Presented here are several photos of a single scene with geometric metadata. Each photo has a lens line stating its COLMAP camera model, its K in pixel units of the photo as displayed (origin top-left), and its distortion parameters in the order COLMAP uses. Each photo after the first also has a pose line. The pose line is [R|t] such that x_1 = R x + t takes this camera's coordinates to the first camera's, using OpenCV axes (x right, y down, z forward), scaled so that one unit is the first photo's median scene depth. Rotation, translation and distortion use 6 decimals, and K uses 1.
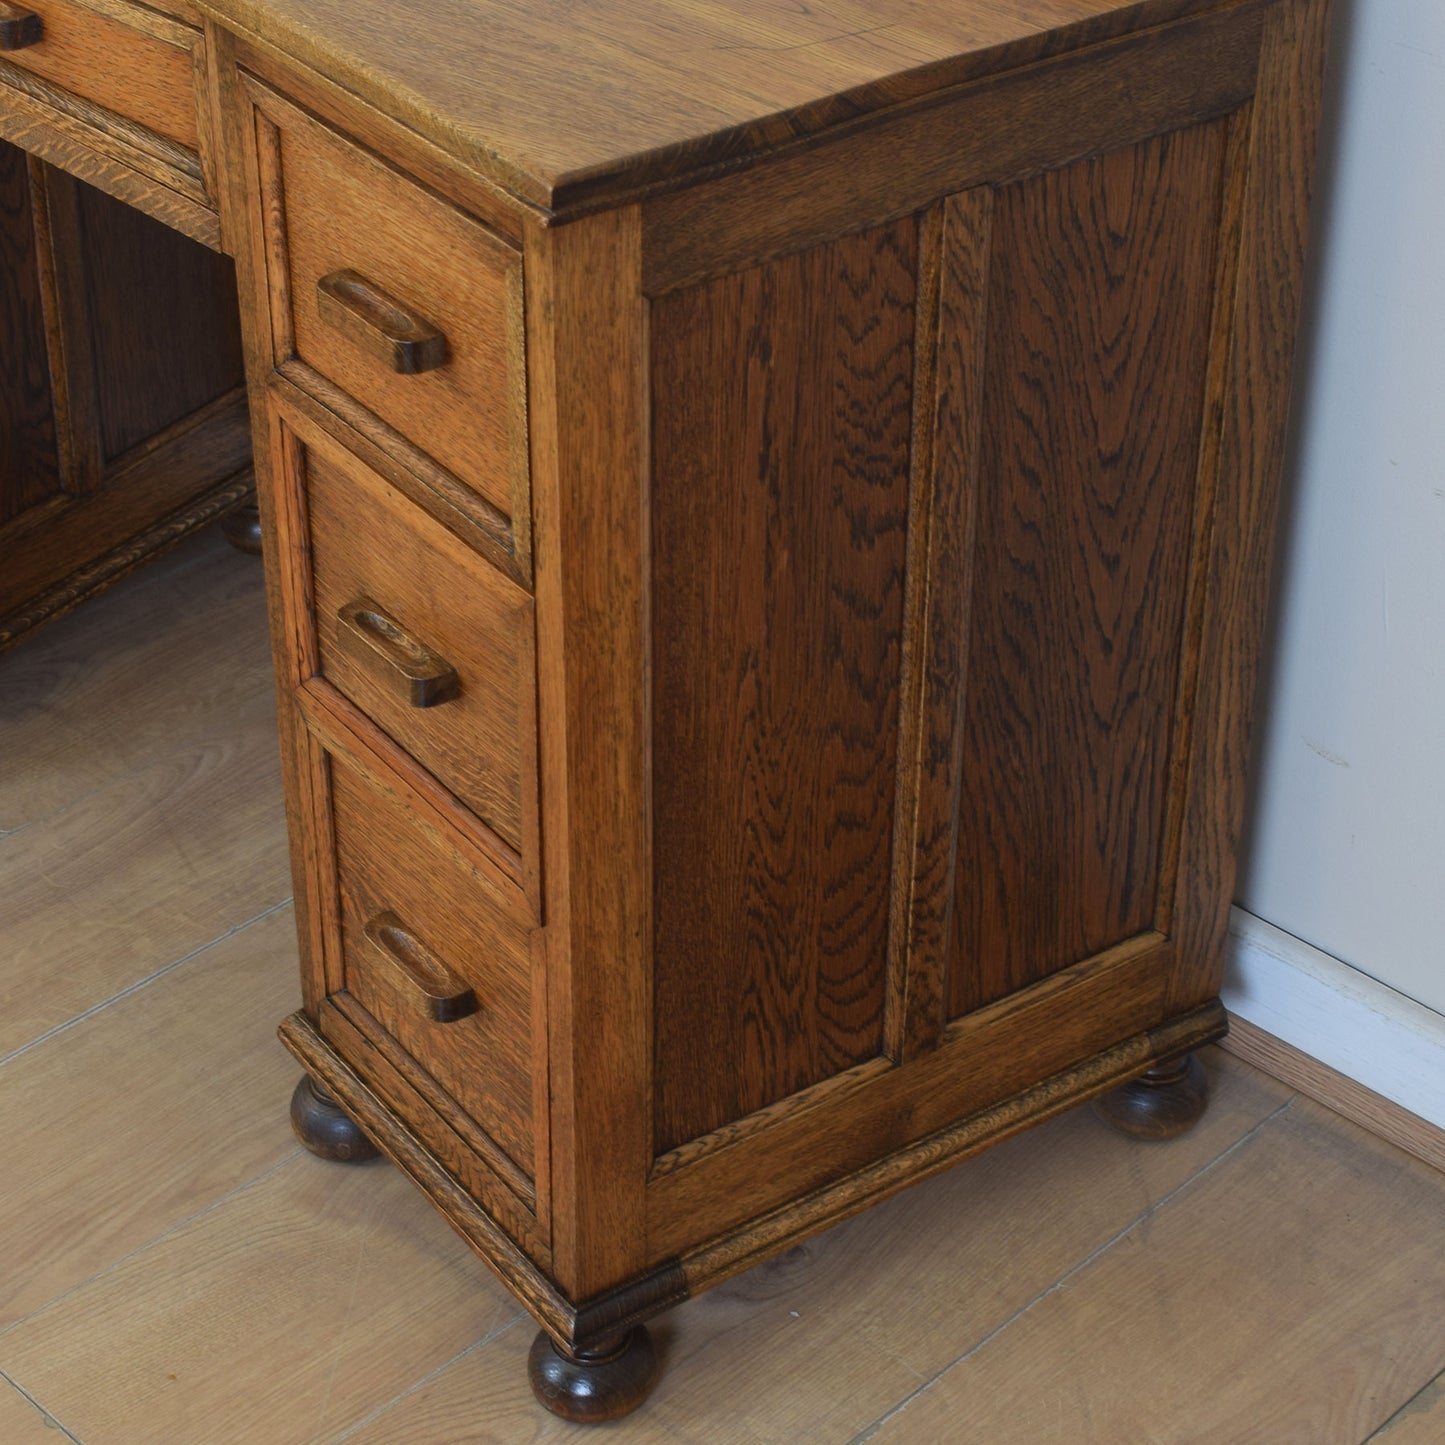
lens RADIAL K [[3189.4, 0, 560.8], [0, 3189.4, 642.0], [0, 0, 1]] dist [-0.043978, -0.151743]
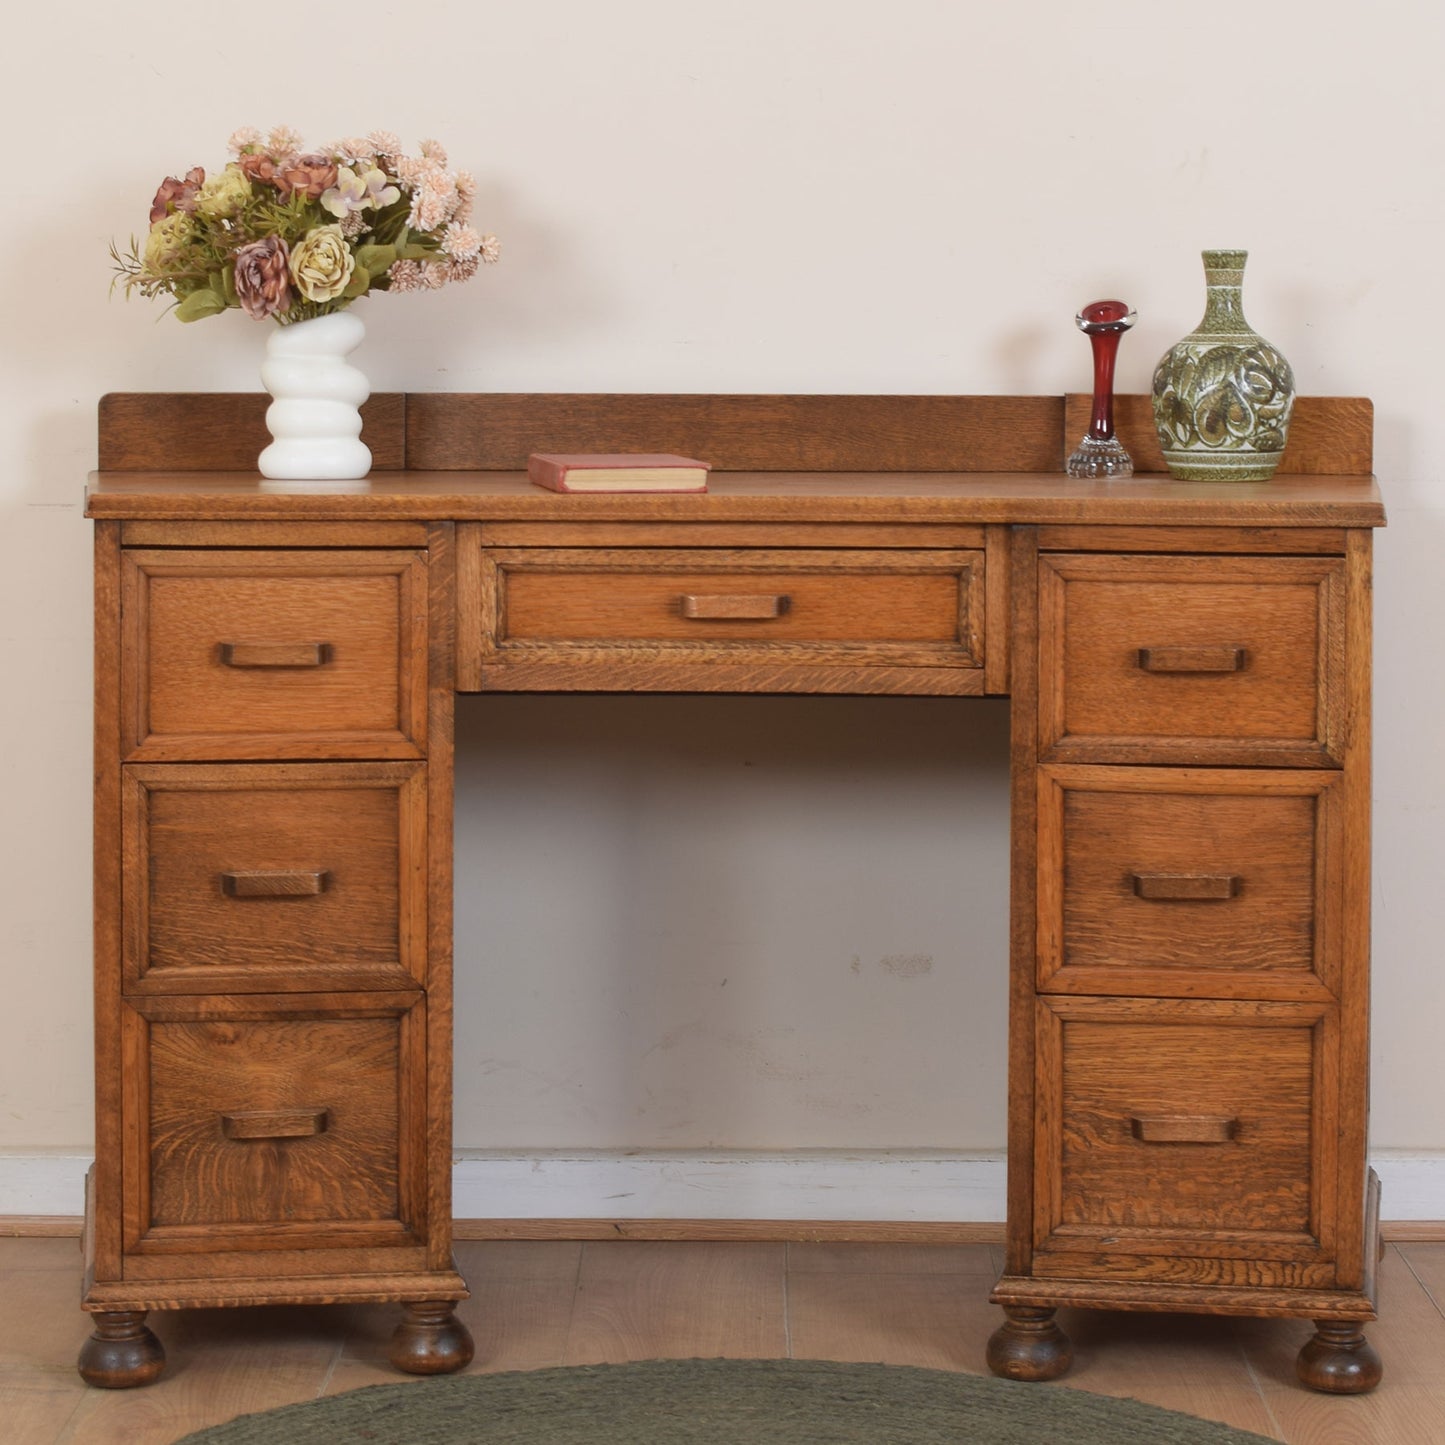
lens RADIAL K [[3642.5, 0, 723.0], [0, 3642.5, 529.2], [0, 0, 1]] dist [-0.031911, -0.224834]
pose [[0.691511, -0.023722, 0.721977, -1.520006], [0.381385, 0.860797, -0.337008, 0.375021], [-0.613481, 0.508396, 0.604297, -0.075344]]
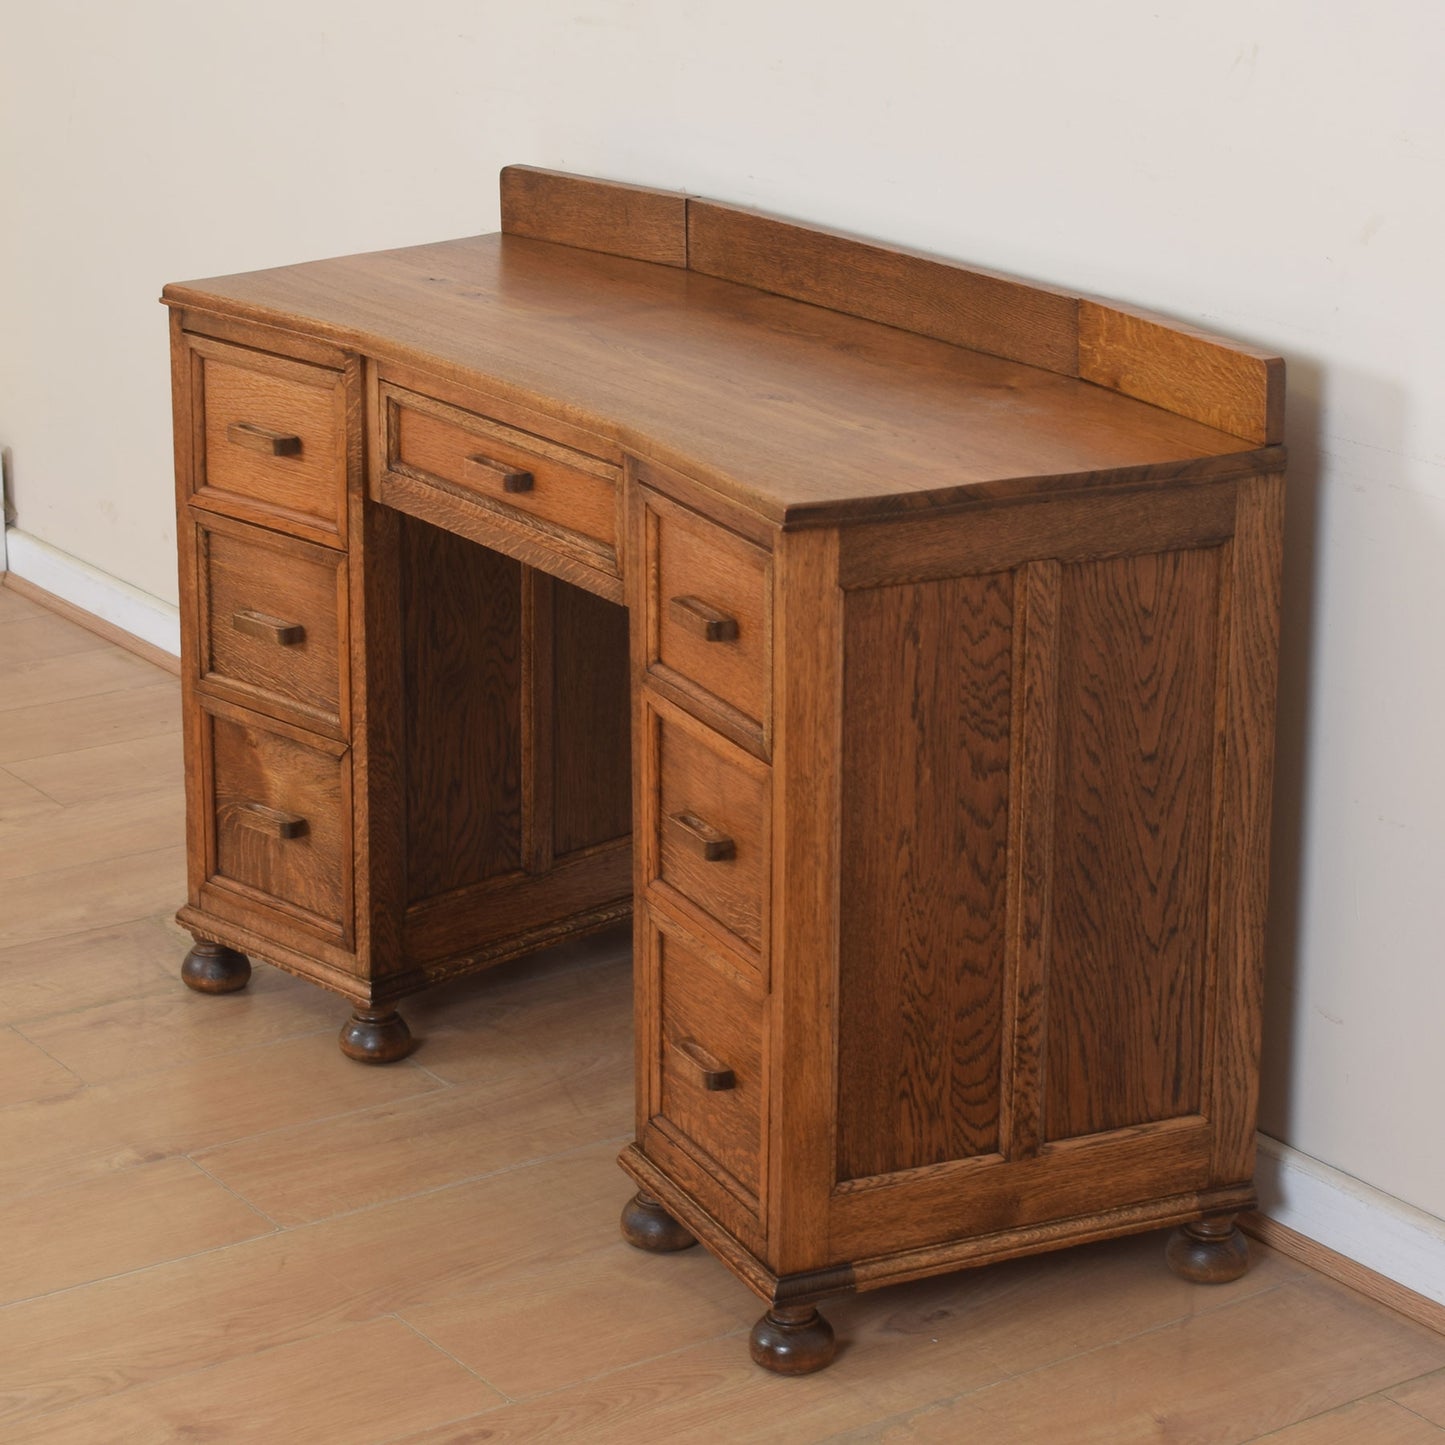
lens RADIAL K [[3701.9, 0, 798.1], [0, 3701.9, 605.8], [0, 0, 1]] dist [-0.048273, -0.121735]
pose [[0.991624, 0.062299, -0.113144, 0.200898], [-0.093016, 0.952220, -0.290904, 0.428049], [0.089615, 0.298991, 0.950039, -0.818717]]
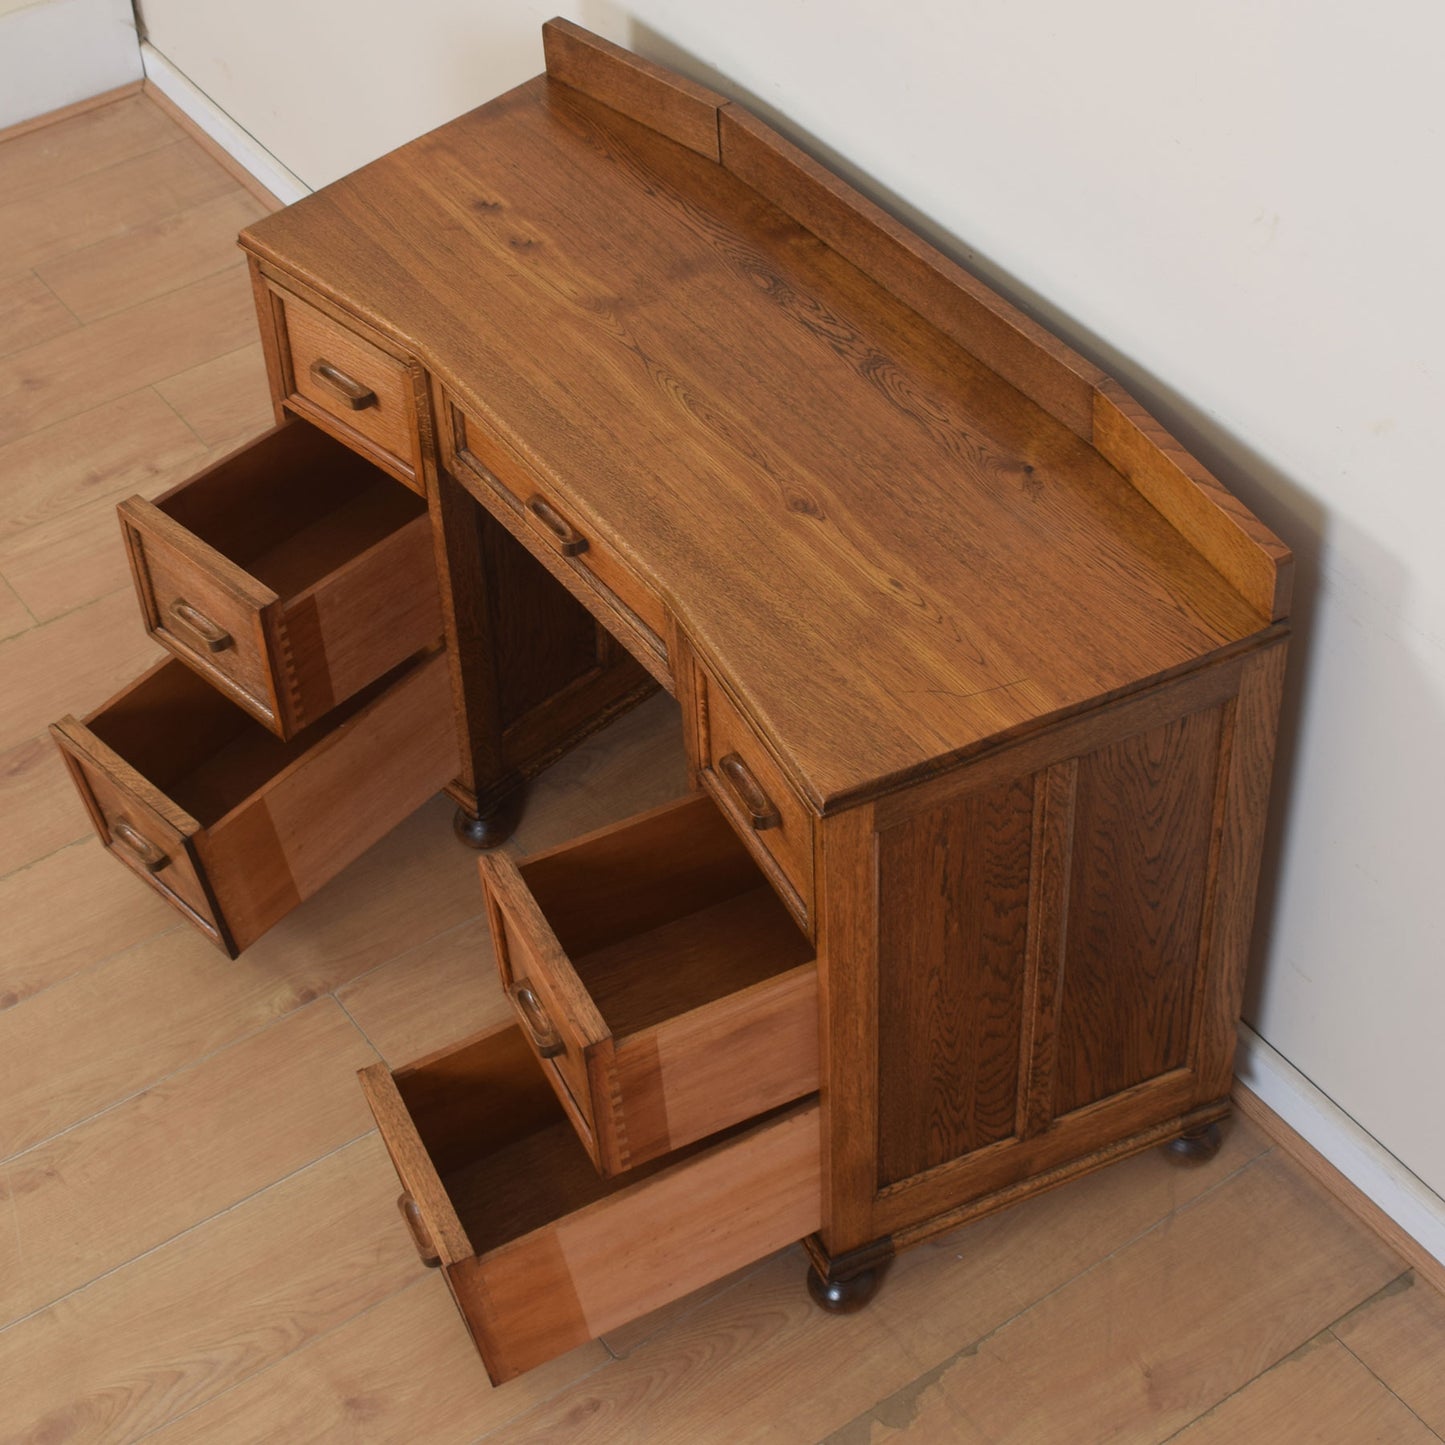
lens RADIAL K [[2745.9, 0, 694.7], [0, 2745.9, 523.3], [0, 0, 1]] dist [-0.071676, -0.043470]
pose [[0.988179, 0.081109, -0.130089, 0.100694], [-0.064527, 0.989805, 0.126974, -0.421419], [0.139062, -0.117079, 0.983338, -0.536266]]
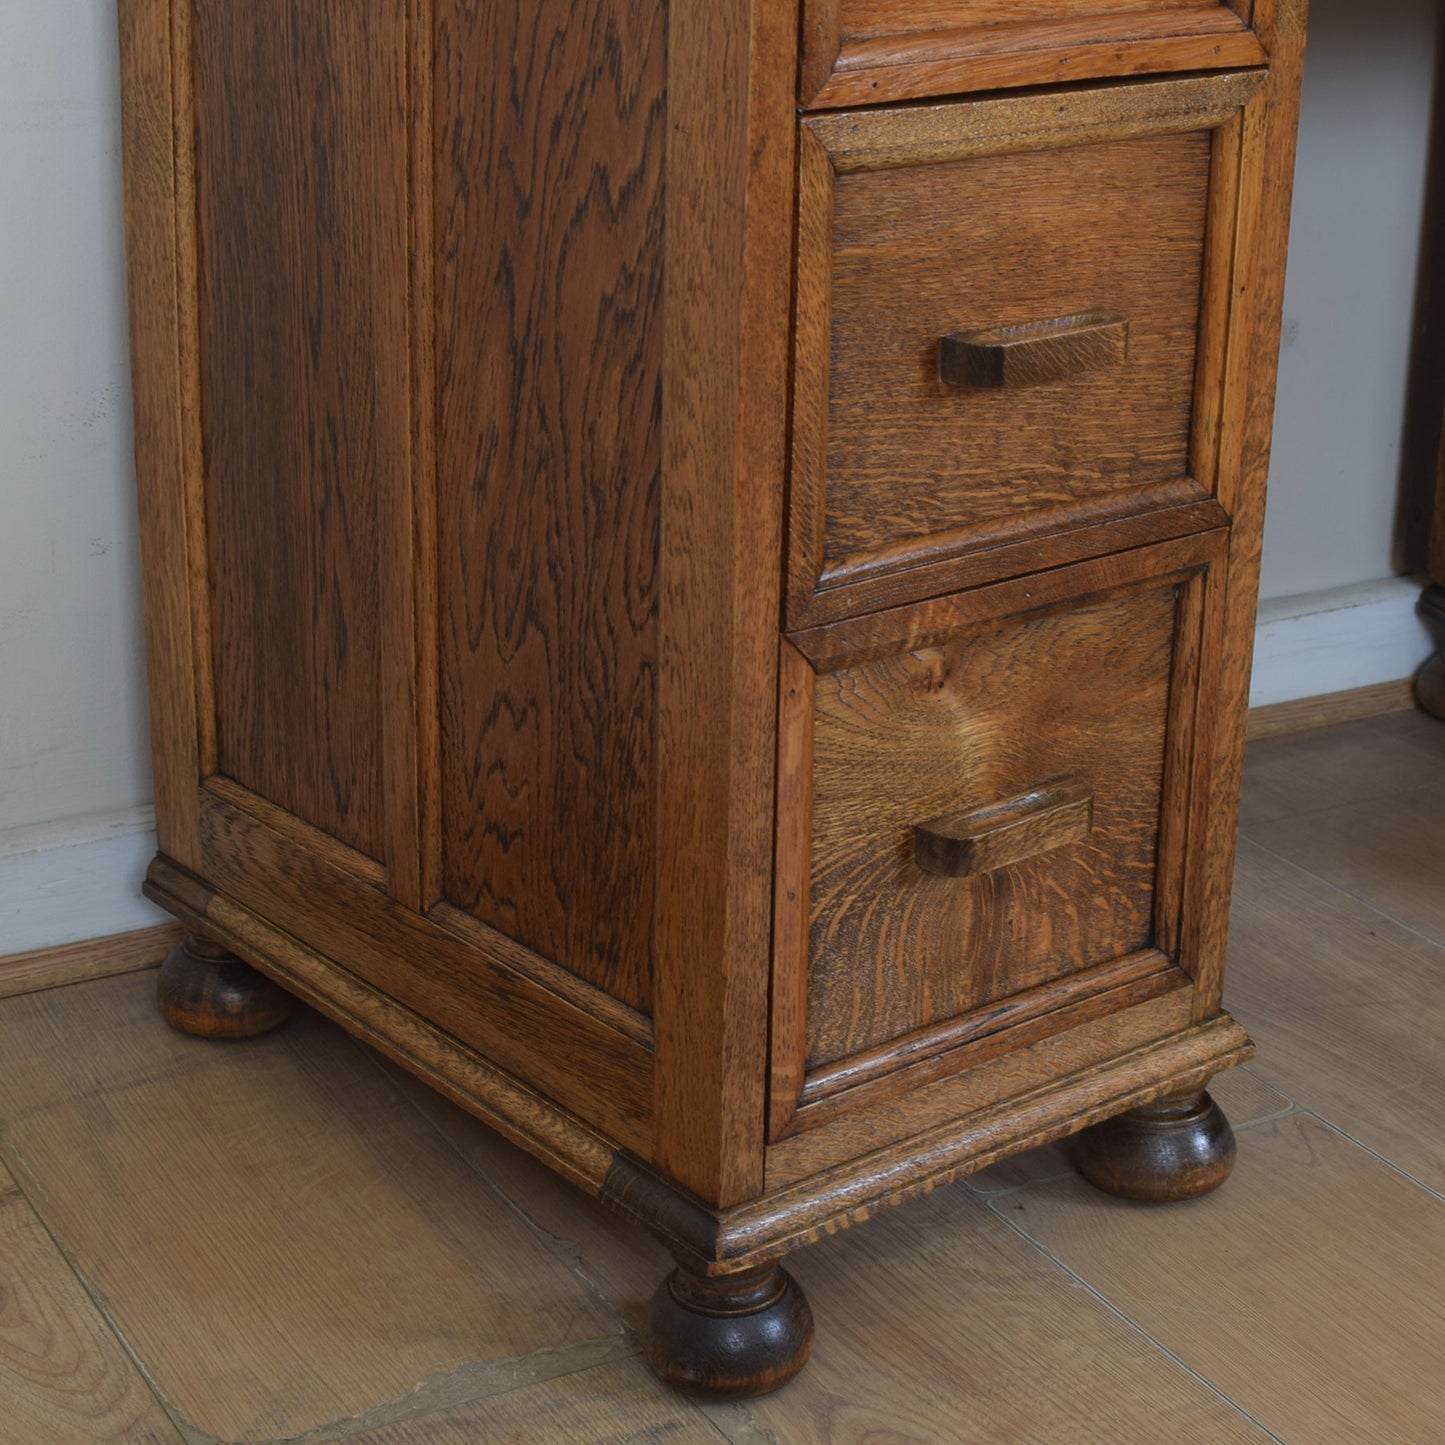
lens RADIAL K [[2881.3, 0, 714.1], [0, 2881.3, 685.0], [0, 0, 1]] dist [-0.044680, -0.207670]
pose [[0.247914, -0.313206, 0.916756, -1.028599], [0.510929, 0.846265, 0.150954, -0.247233], [-0.823098, 0.430974, 0.369827, 1.100801]]
